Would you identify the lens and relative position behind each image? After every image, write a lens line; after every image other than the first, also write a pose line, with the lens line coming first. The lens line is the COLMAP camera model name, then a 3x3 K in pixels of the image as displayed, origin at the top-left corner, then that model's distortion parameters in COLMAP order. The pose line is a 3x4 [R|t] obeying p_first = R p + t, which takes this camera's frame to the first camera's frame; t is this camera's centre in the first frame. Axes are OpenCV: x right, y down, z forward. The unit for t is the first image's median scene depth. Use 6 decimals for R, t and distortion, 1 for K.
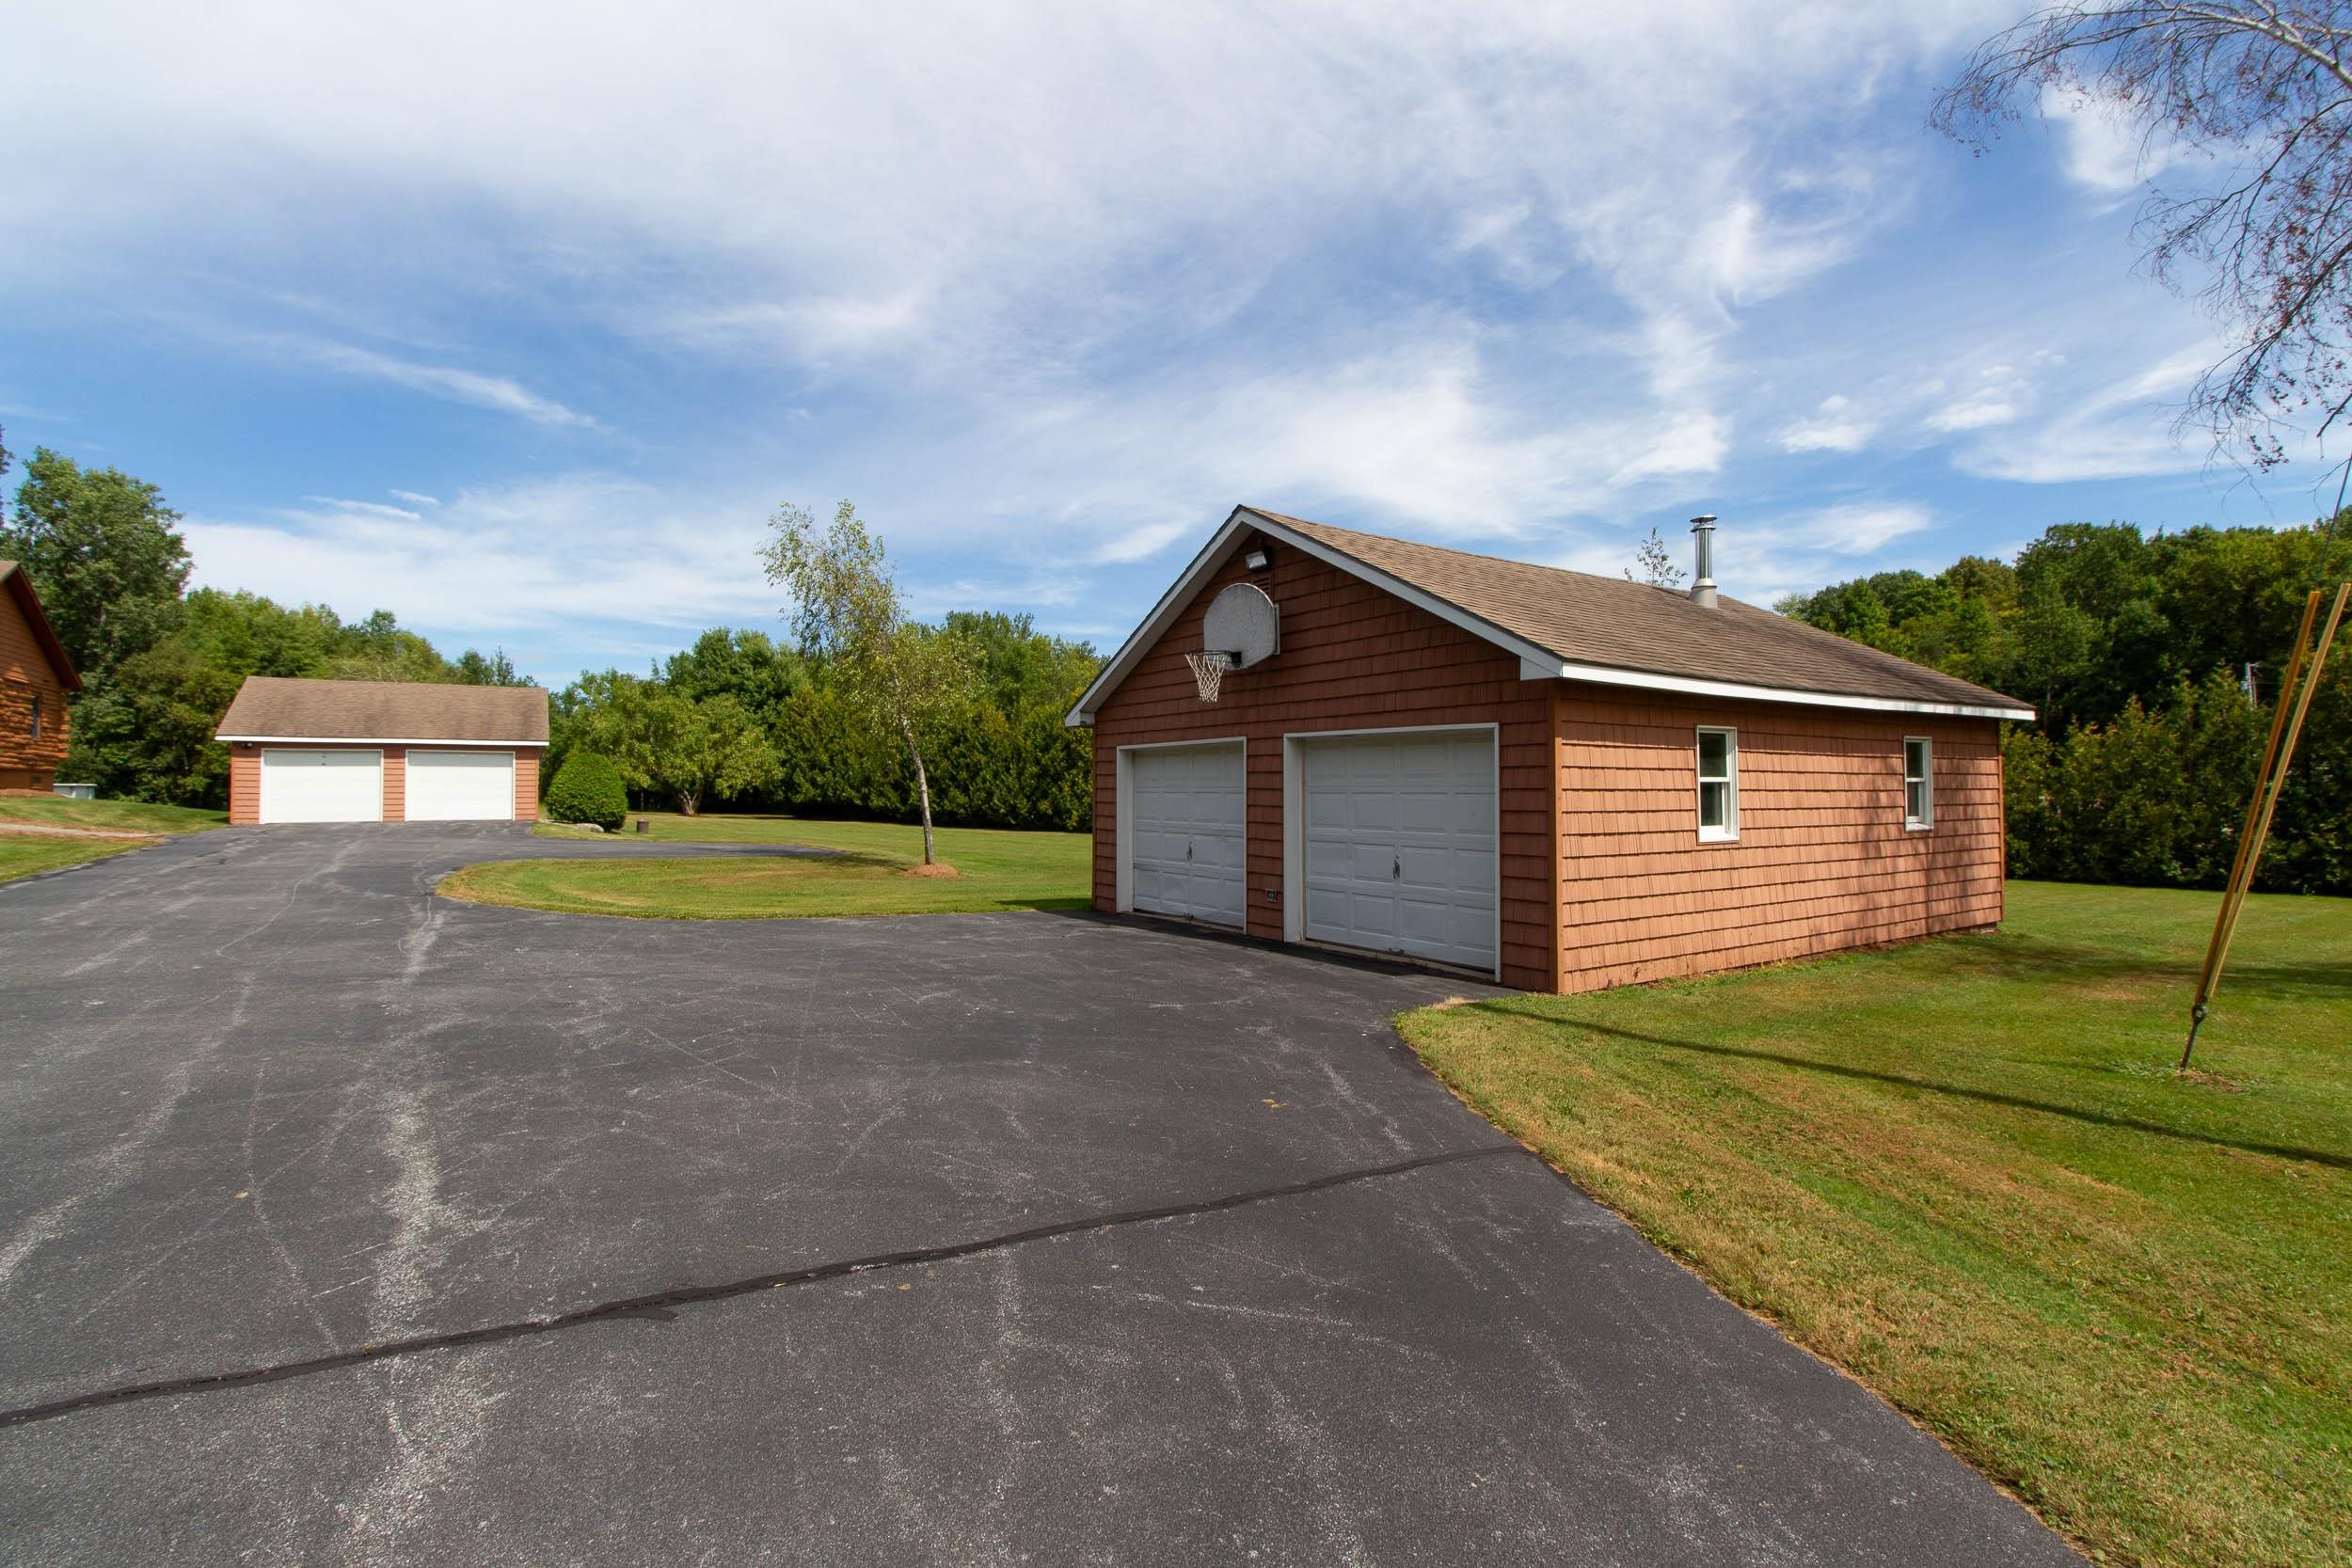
lens RADIAL K [[1083.2, 0, 1196.2], [0, 1083.2, 765.3], [0, 0, 1]] dist [0.001842, 0.002826]
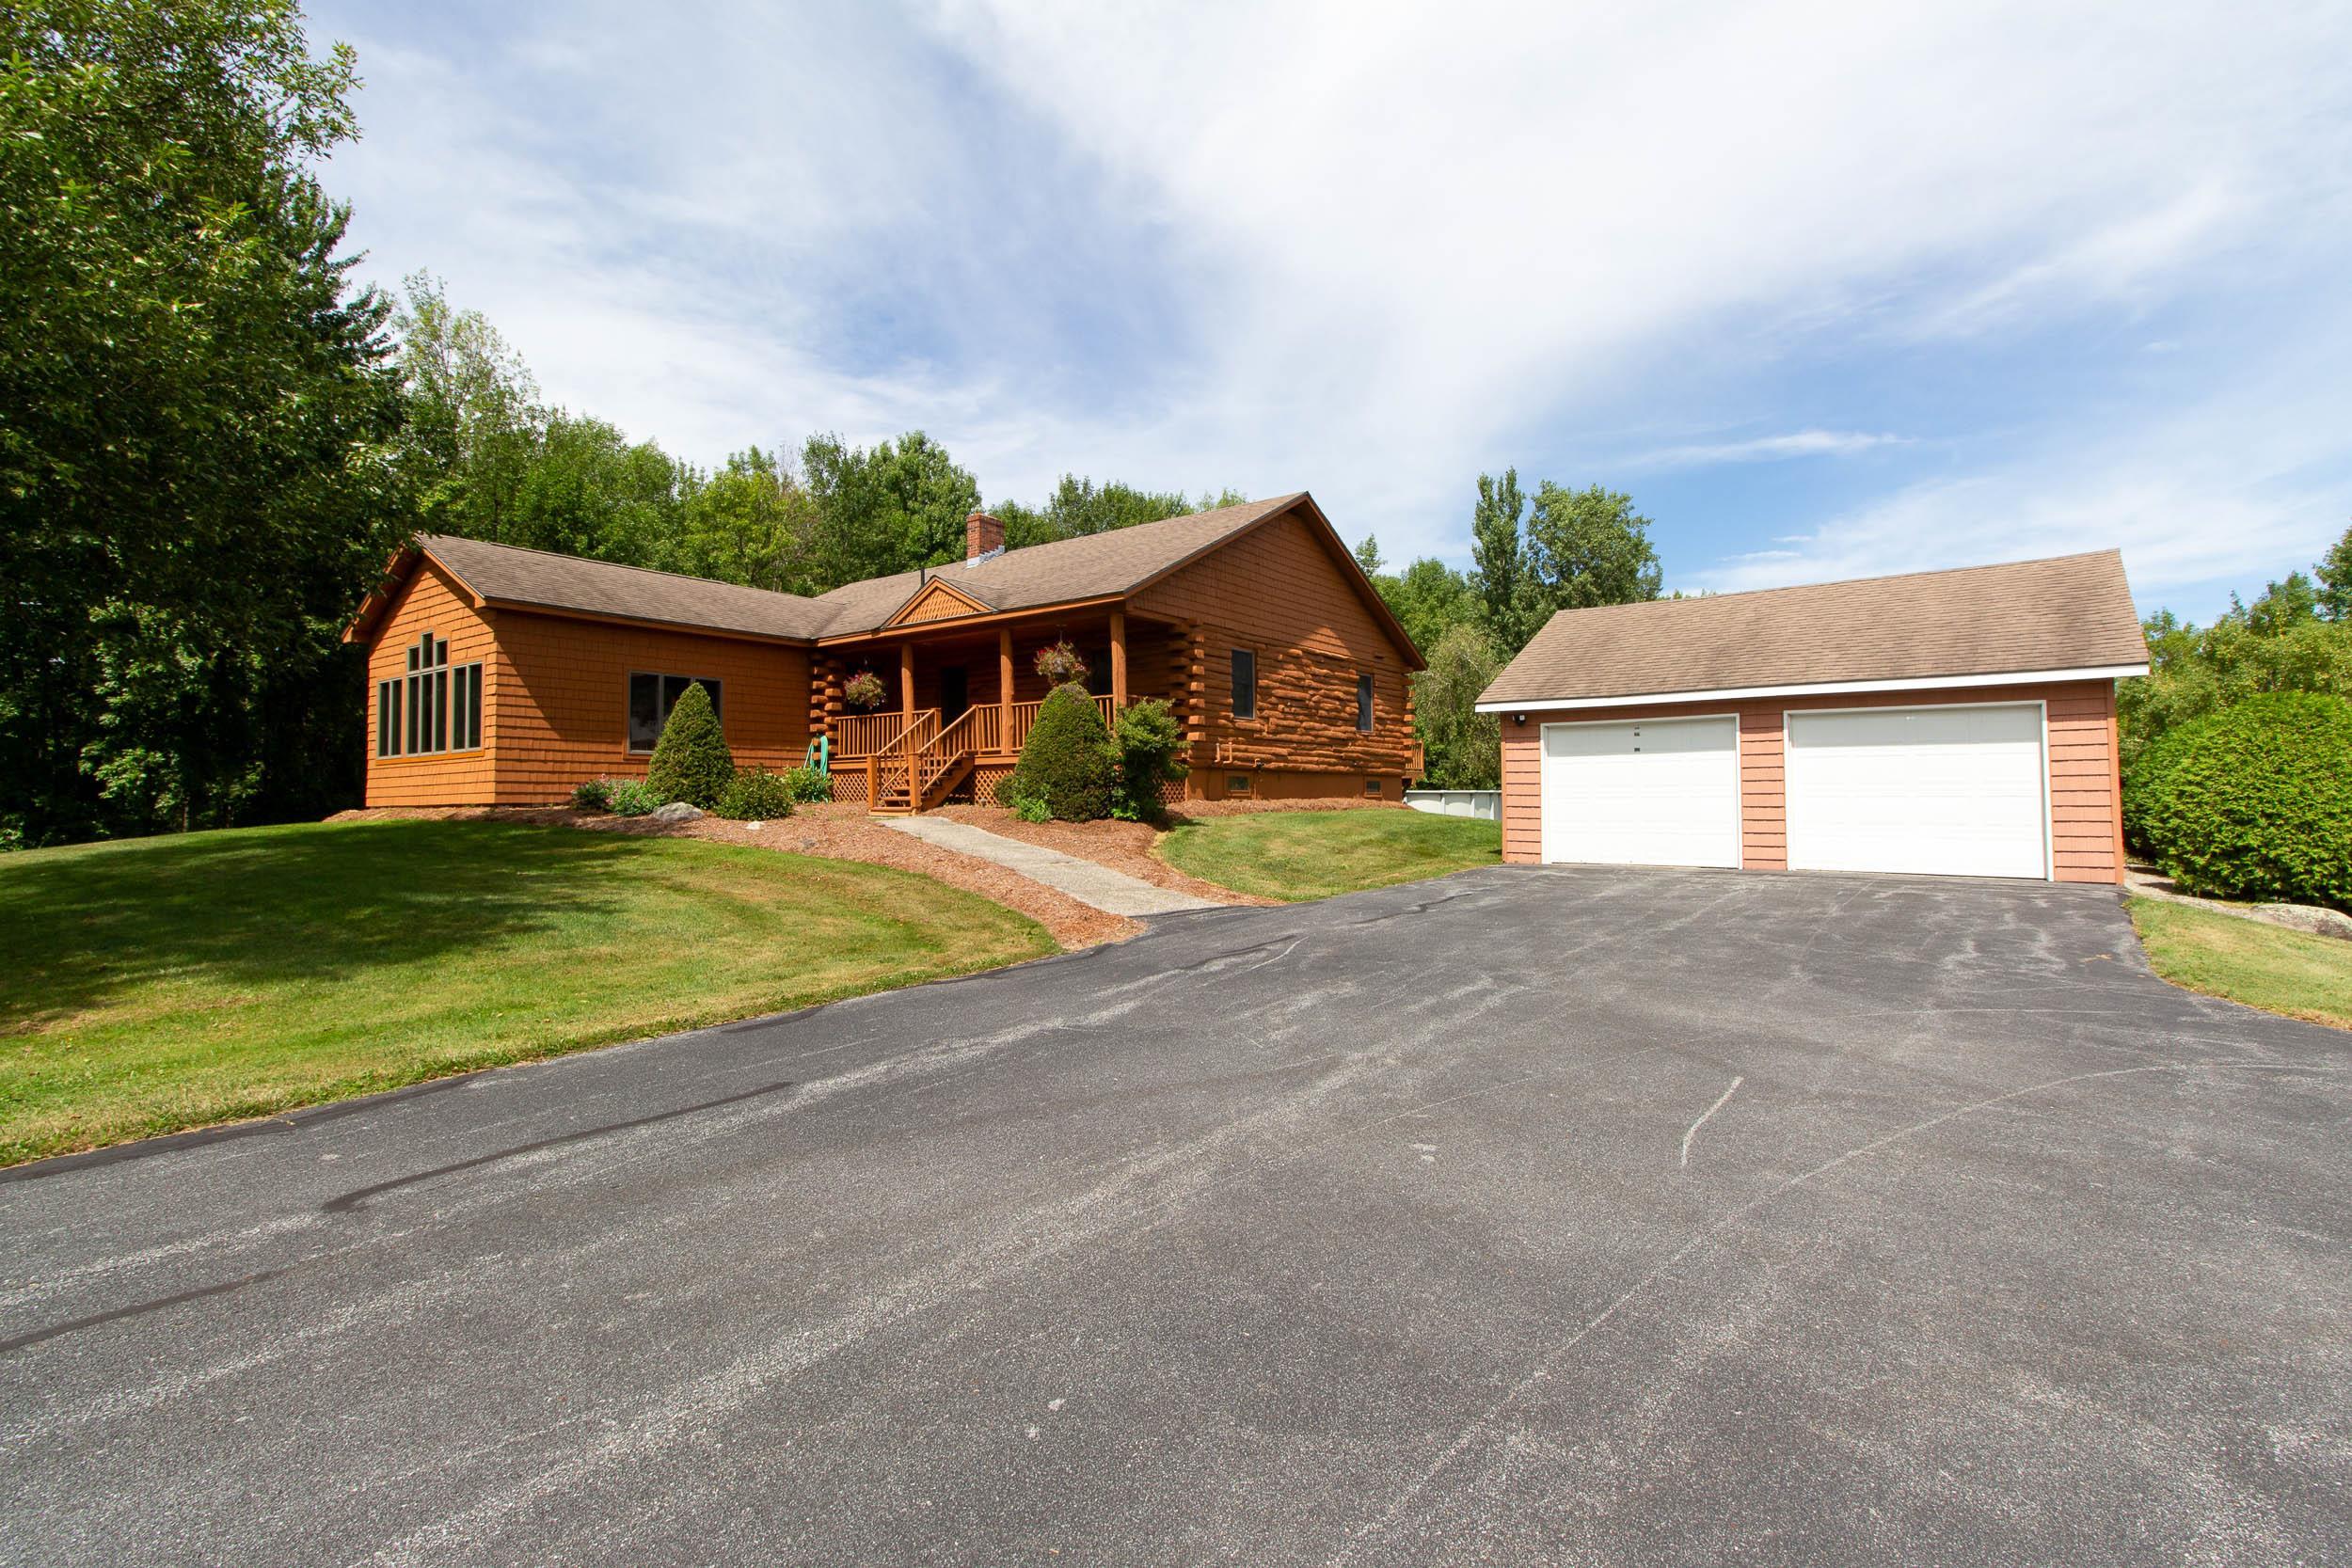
lens RADIAL K [[1083.2, 0, 1195.2], [0, 1083.2, 743.7], [0, 0, 1]] dist [0.001842, 0.002826]
pose [[0.359709, -0.045445, -0.931957, -0.182517], [0.023189, 0.998940, -0.039761, 0.004982], [0.932776, -0.007309, 0.360382, 0.279446]]
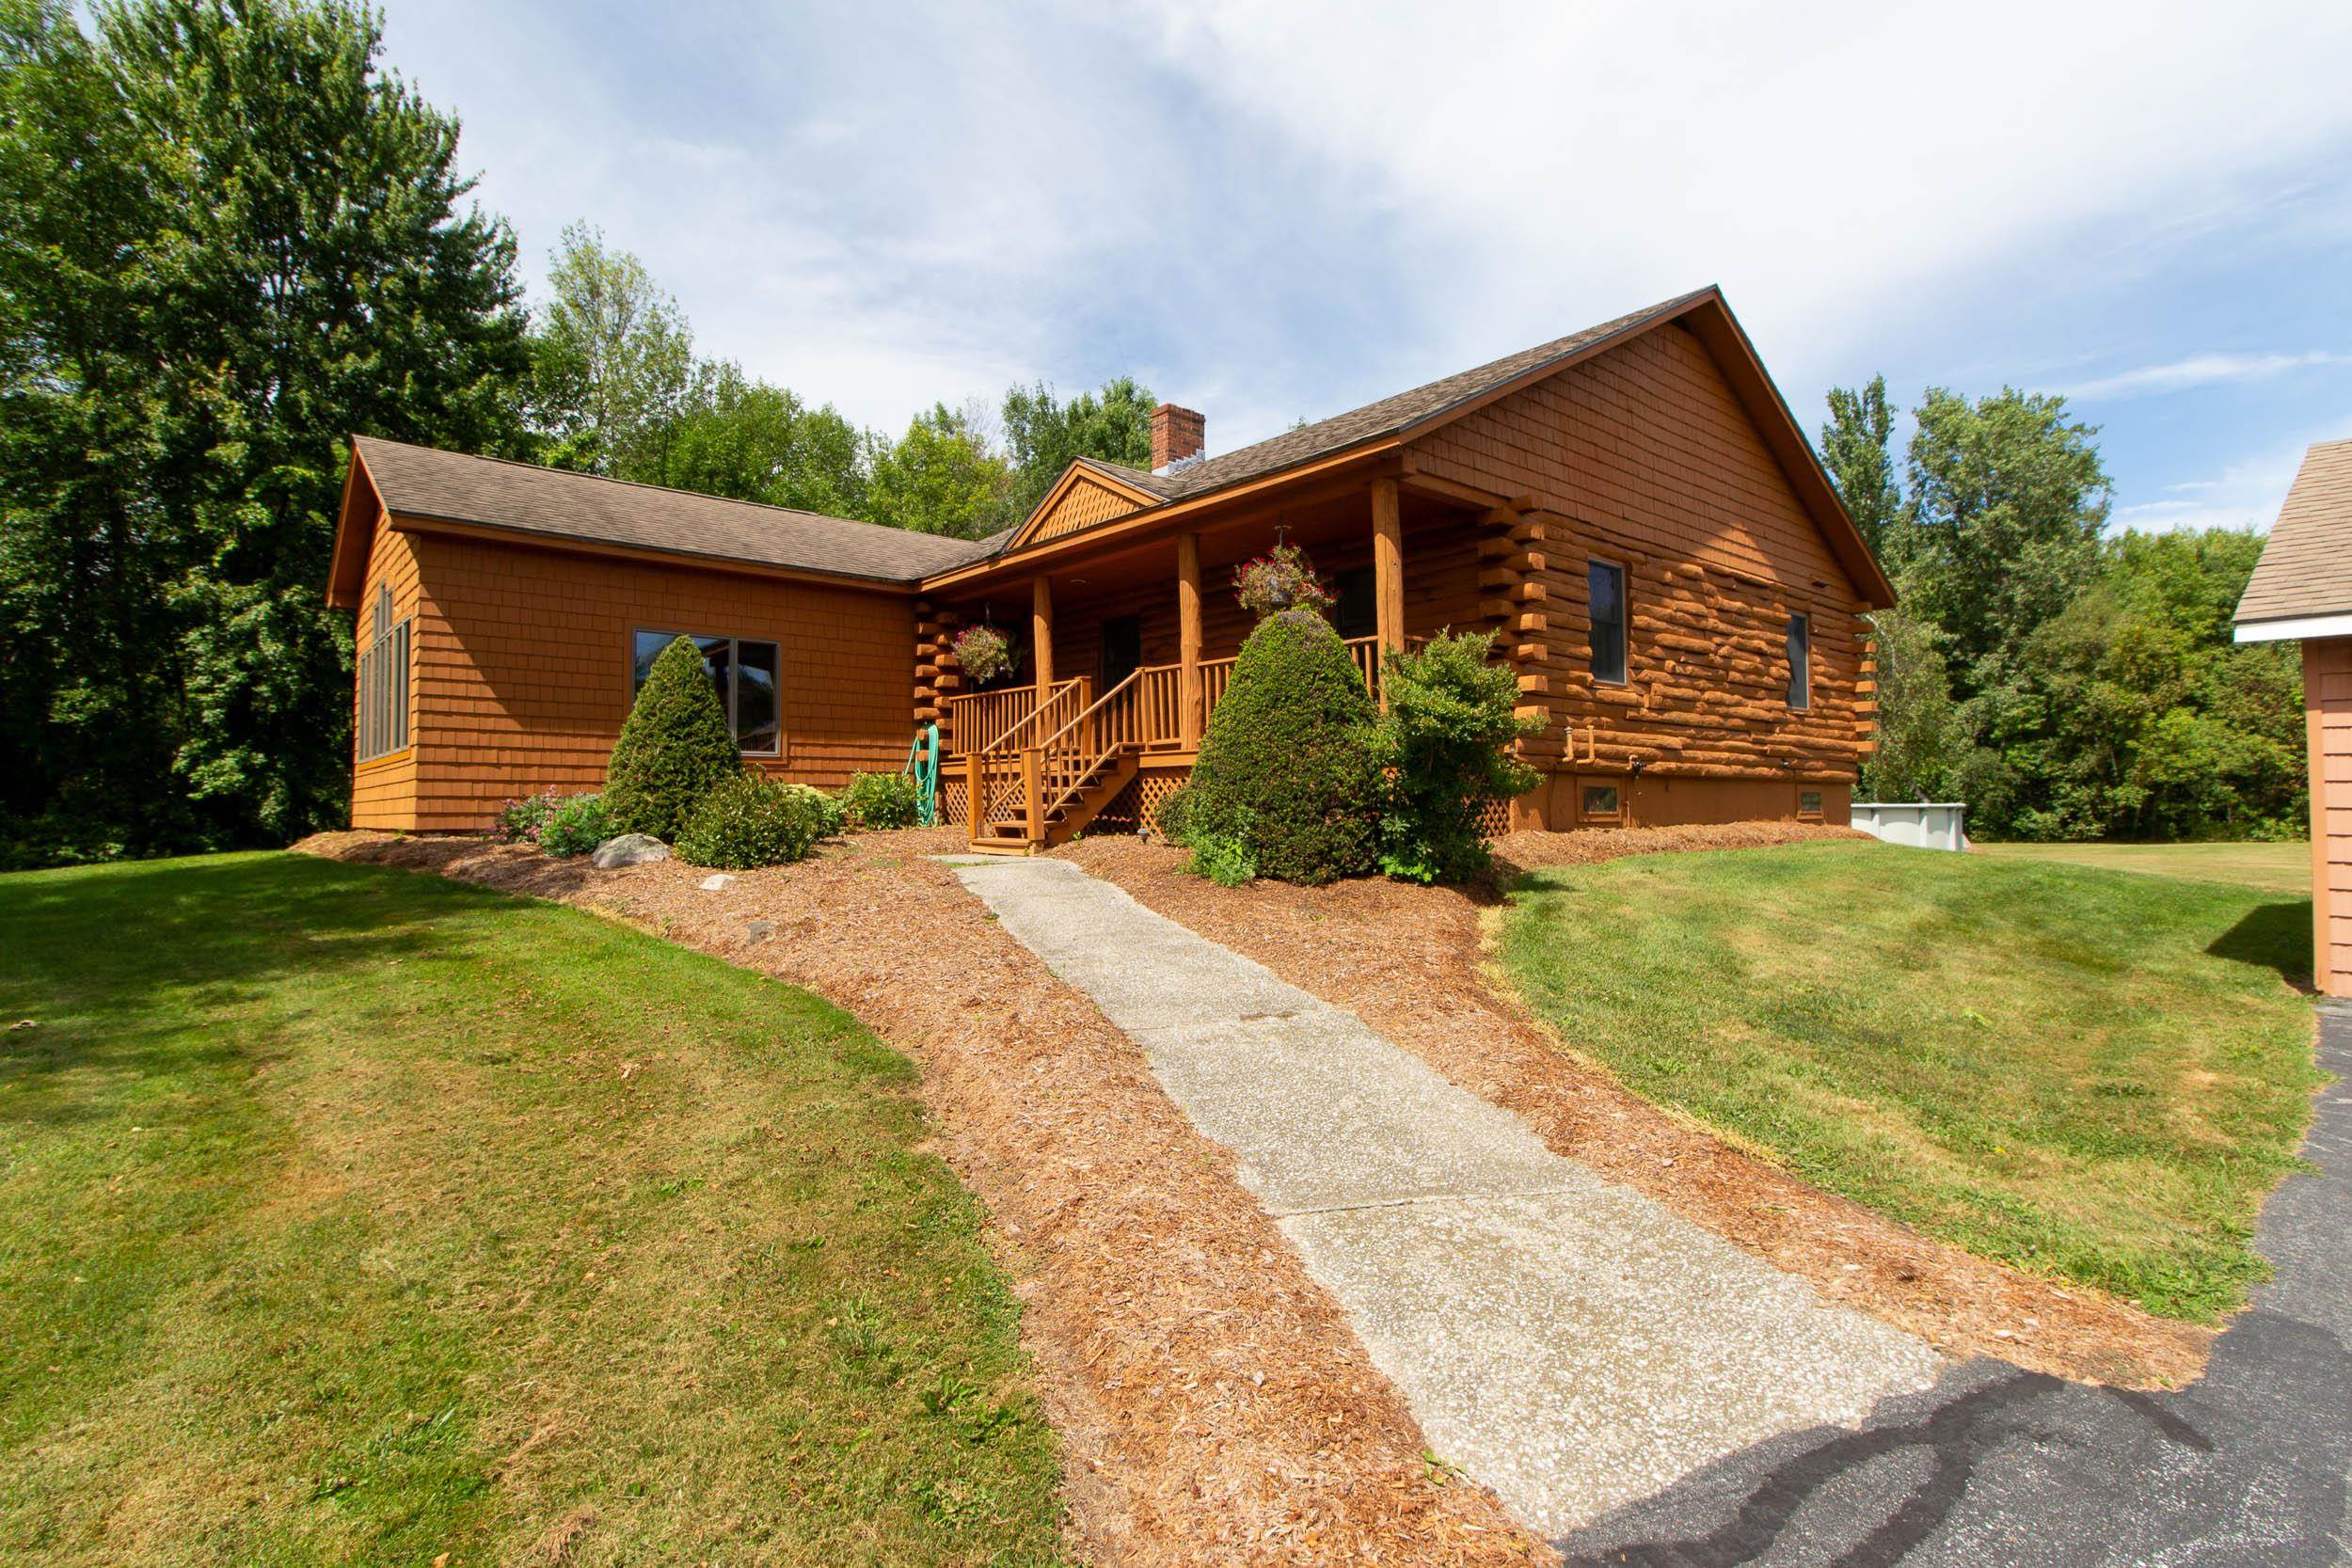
lens RADIAL K [[1083.2, 0, 1166.8], [0, 1083.2, 770.9], [0, 0, 1]] dist [0.001842, 0.002826]
pose [[0.124820, -0.022677, -0.991920, -0.321237], [0.021496, 0.999566, -0.020147, 0.001286], [0.991947, -0.018808, 0.125253, 0.316796]]
